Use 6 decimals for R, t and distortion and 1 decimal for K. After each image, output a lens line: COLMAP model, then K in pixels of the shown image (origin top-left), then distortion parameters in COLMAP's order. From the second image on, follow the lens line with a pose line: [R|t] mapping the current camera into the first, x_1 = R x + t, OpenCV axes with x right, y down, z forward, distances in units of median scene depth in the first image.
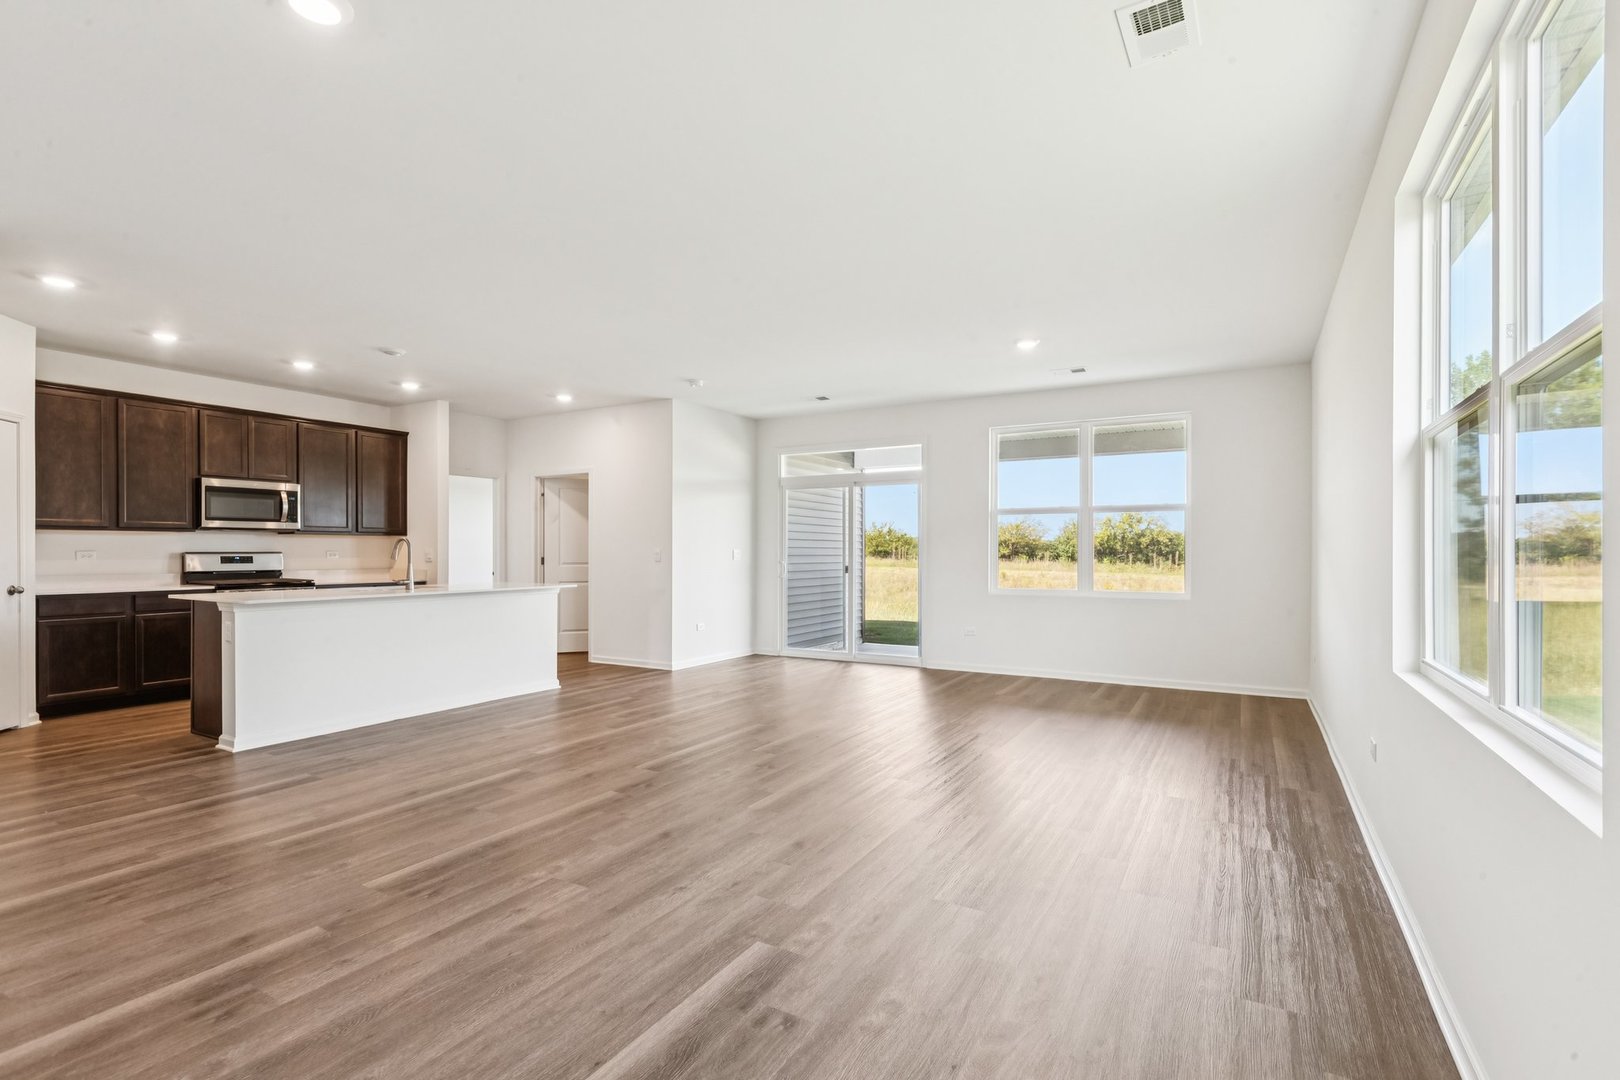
lens RADIAL K [[748.0, 0, 809.9], [0, 748.0, 549.9], [0, 0, 1]] dist [0.006311, -0.002197]
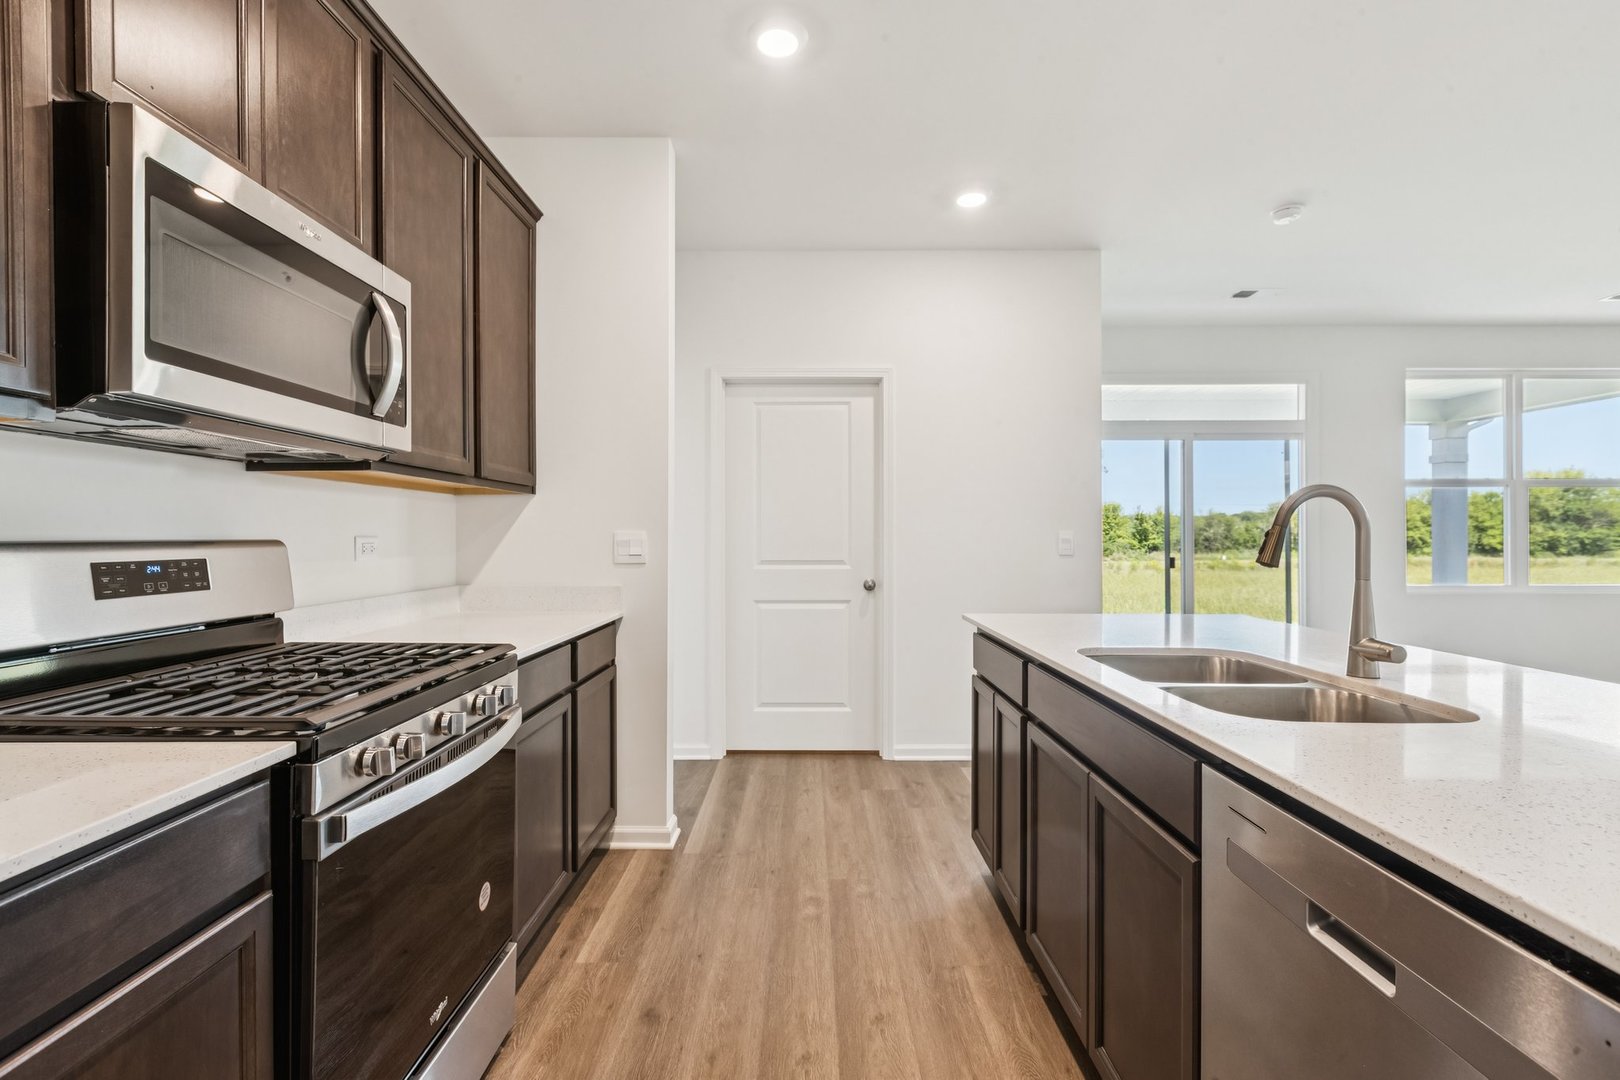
lens RADIAL K [[748.0, 0, 807.4], [0, 748.0, 535.2], [0, 0, 1]] dist [0.006311, -0.002197]
pose [[0.867833, -0.000312, 0.496855, -0.719561], [-0.000651, 0.999998, 0.001766, 0.000440], [-0.496855, -0.001857, 0.867832, 0.734226]]
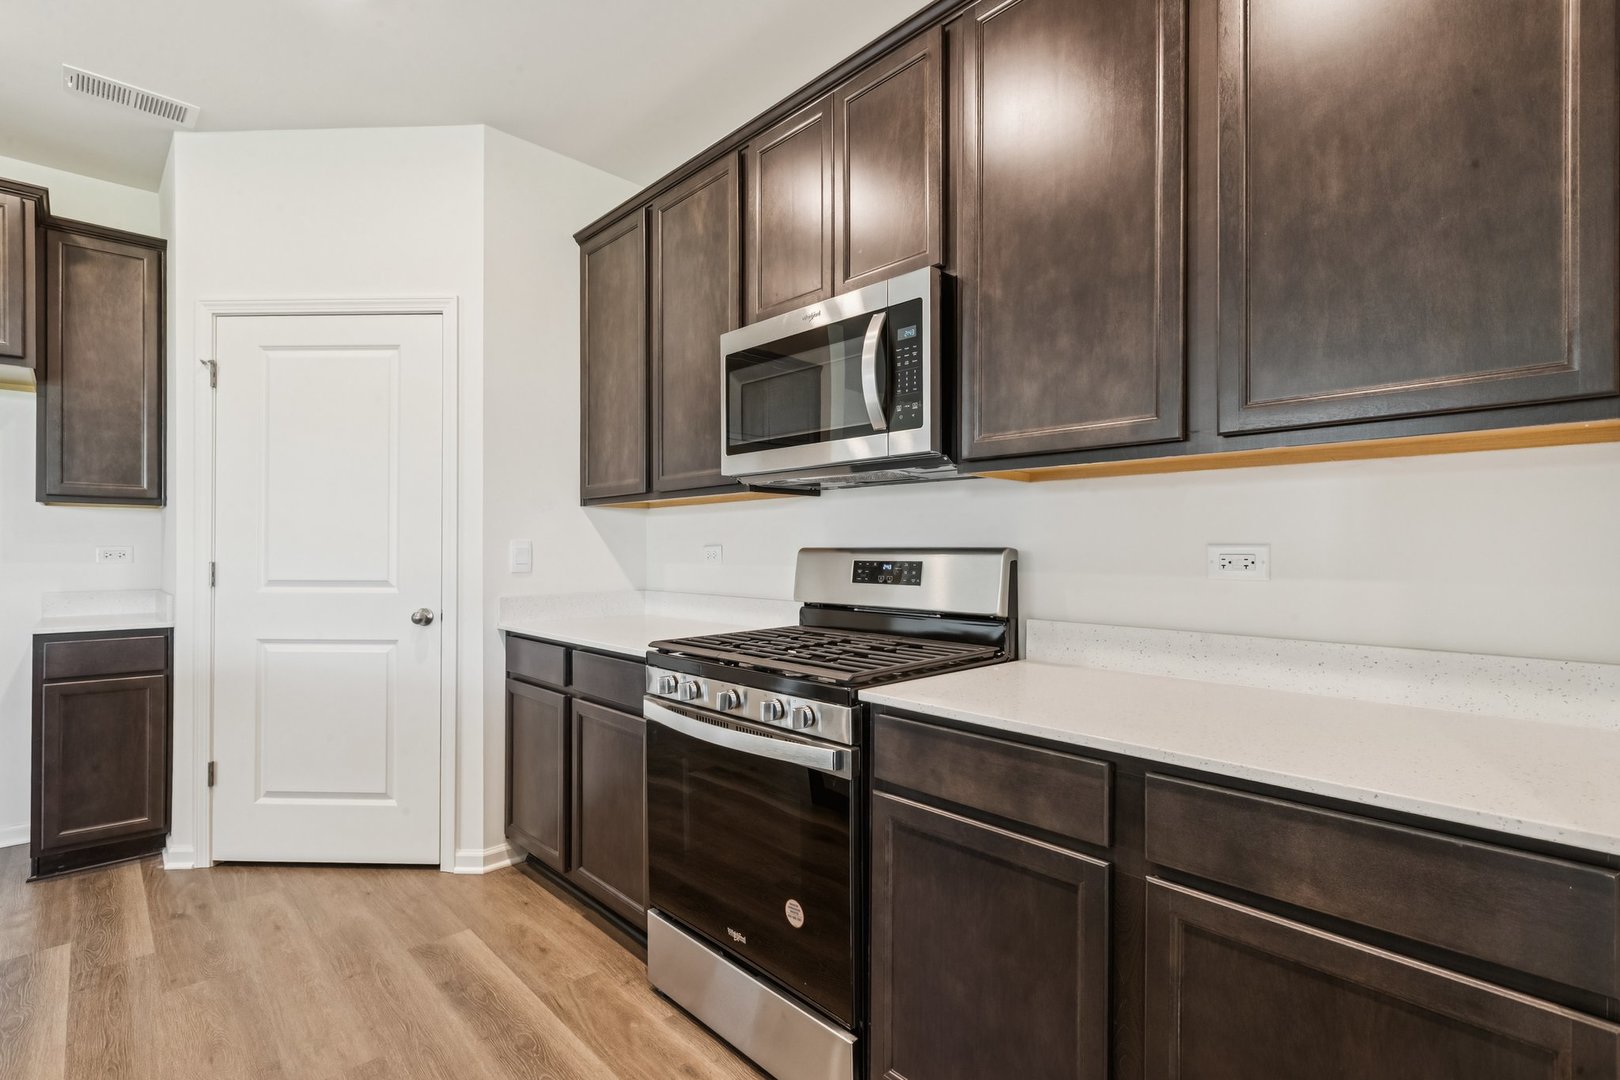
lens RADIAL K [[748.0, 0, 815.7], [0, 748.0, 551.2], [0, 0, 1]] dist [0.006311, -0.002197]
pose [[-0.279889, 0.002817, -0.960028, -0.459646], [0.001417, 0.999996, 0.002521, 0.003106], [0.960031, -0.000655, -0.279892, 1.075789]]
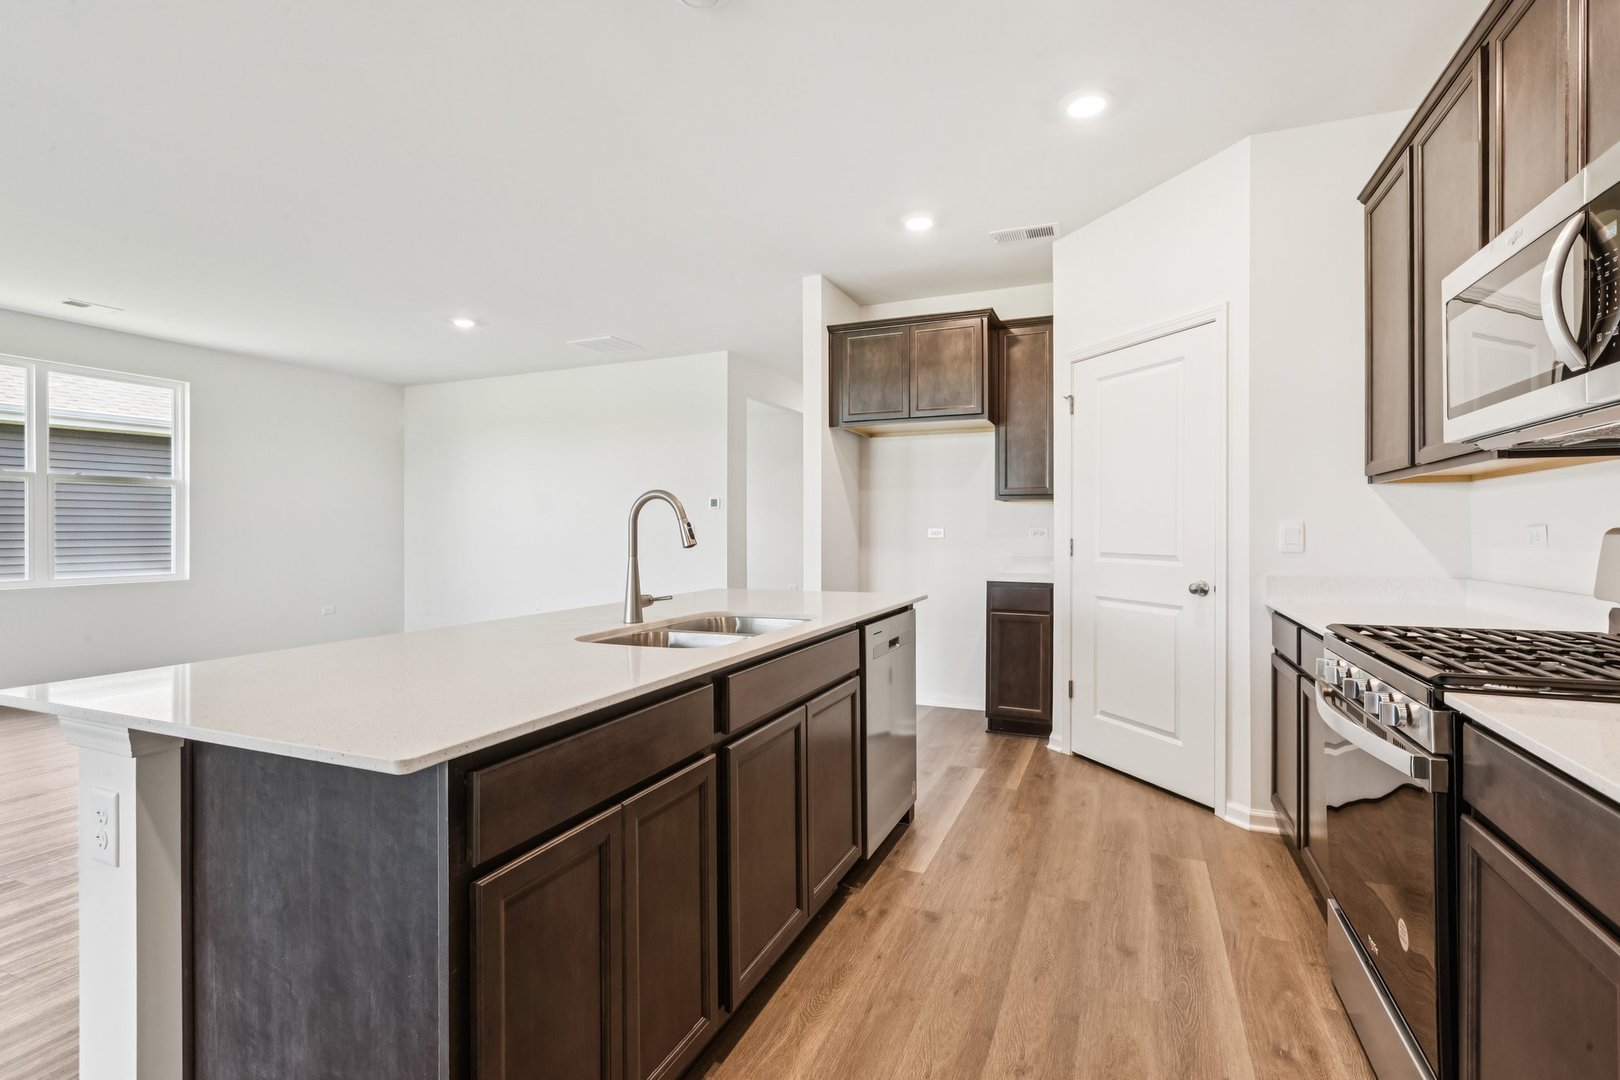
lens RADIAL K [[748.0, 0, 804.1], [0, 748.0, 530.3], [0, 0, 1]] dist [0.006311, -0.002197]
pose [[-0.993354, 0.000472, -0.115099, -0.491960], [0.000553, 1.000000, -0.000667, 0.003560], [0.115099, -0.000726, -0.993354, 1.195965]]
